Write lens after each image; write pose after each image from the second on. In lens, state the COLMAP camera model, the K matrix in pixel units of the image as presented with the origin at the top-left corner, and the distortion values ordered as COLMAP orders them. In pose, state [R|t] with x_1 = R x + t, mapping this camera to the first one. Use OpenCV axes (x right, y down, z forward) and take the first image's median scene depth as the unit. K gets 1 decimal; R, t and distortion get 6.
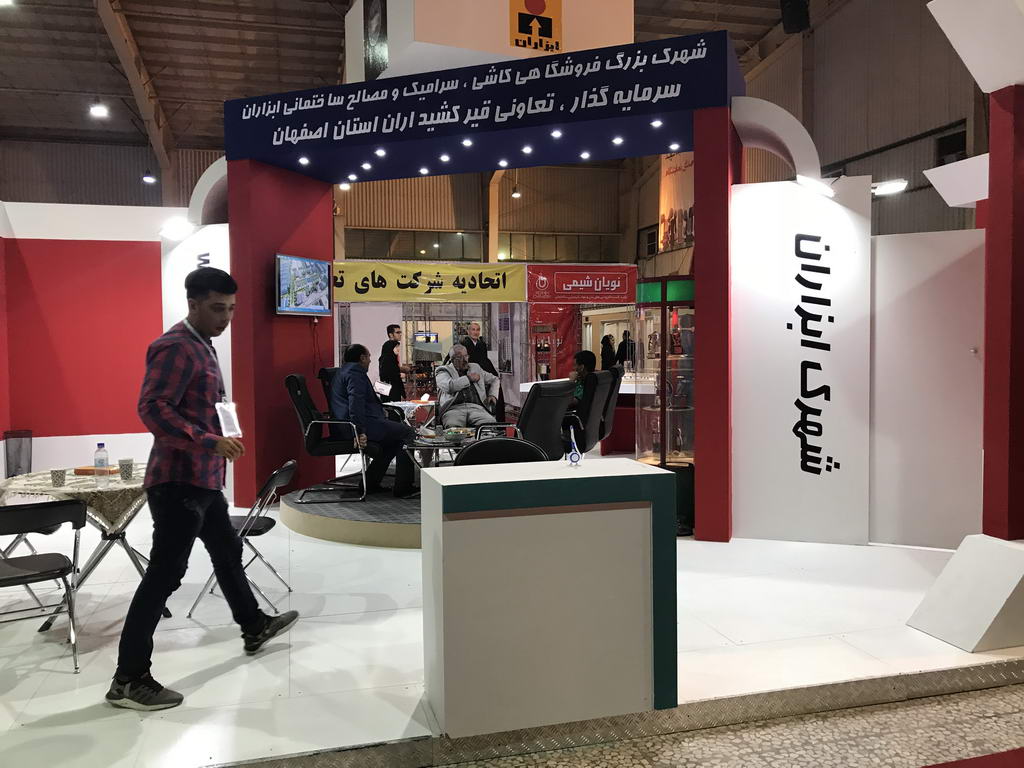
lens RADIAL K [[842.6, 0, 518.4], [0, 842.6, 380.1], [0, 0, 1]] dist [0.032069, -0.028054]
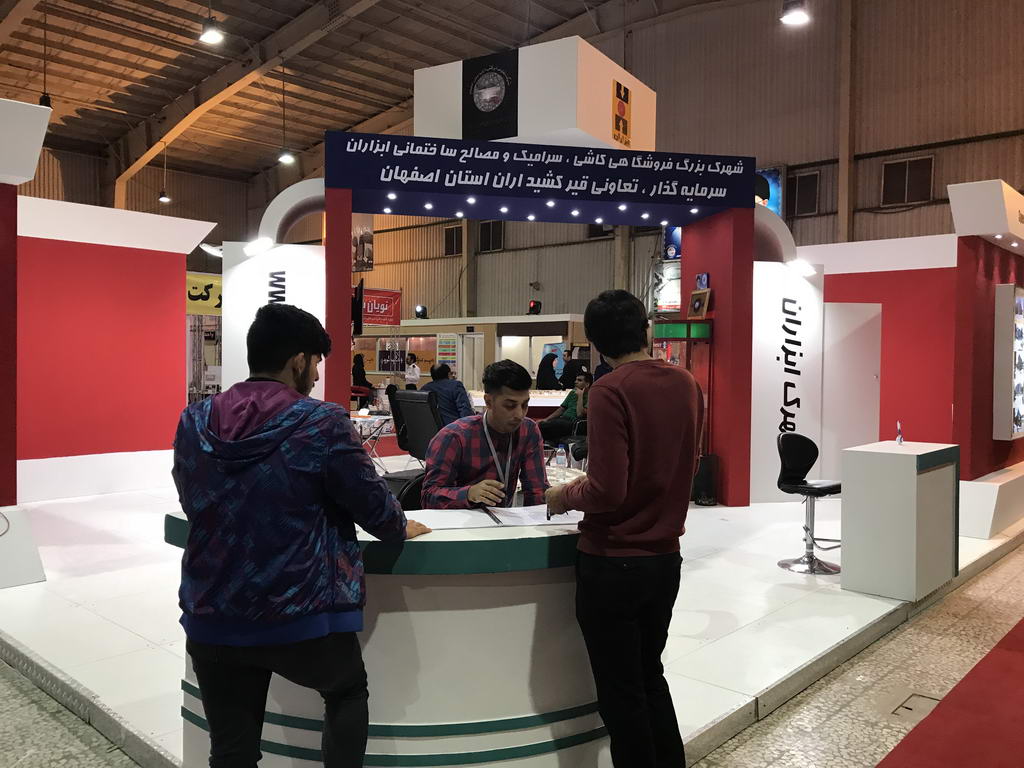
lens RADIAL K [[842.6, 0, 514.1], [0, 842.6, 385.0], [0, 0, 1]] dist [0.032069, -0.028054]
pose [[0.842482, 0.004049, 0.538709, -0.852257], [0.002918, 0.999923, -0.012079, 0.000019], [-0.538716, 0.011748, 0.842406, -0.011602]]
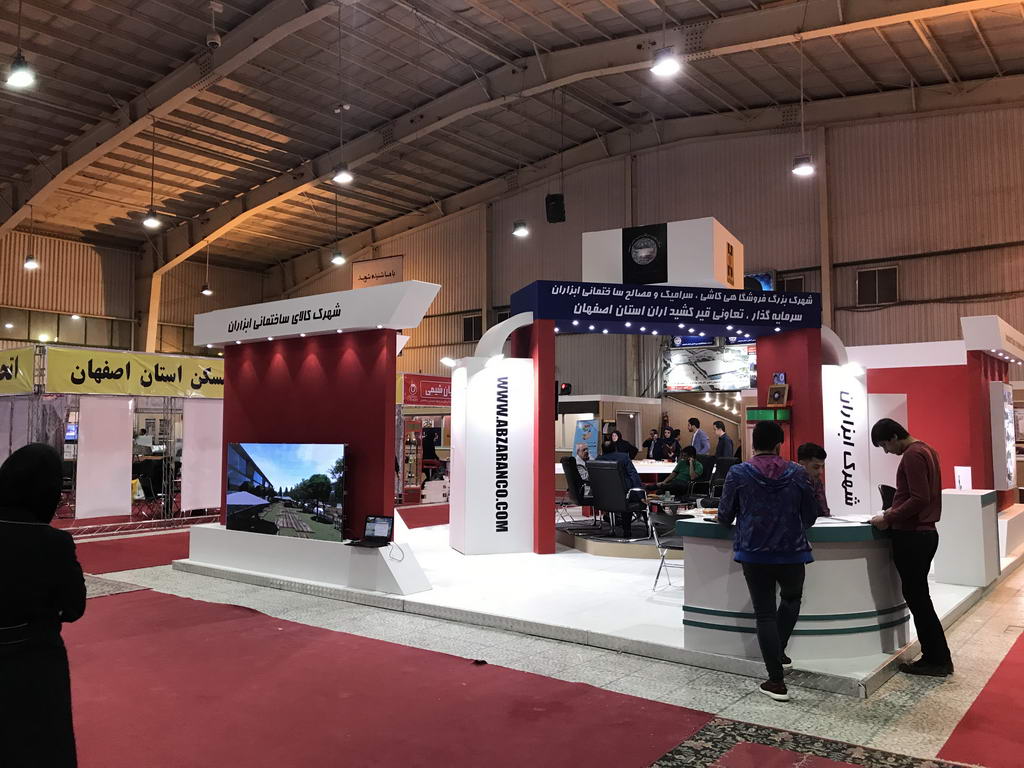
lens RADIAL K [[842.6, 0, 512.2], [0, 842.6, 381.5], [0, 0, 1]] dist [0.032069, -0.028054]
pose [[0.800171, 0.045874, 0.598015, -1.516616], [0.018105, 0.994769, -0.100536, 0.001335], [-0.599498, 0.091273, 0.795155, -0.178538]]
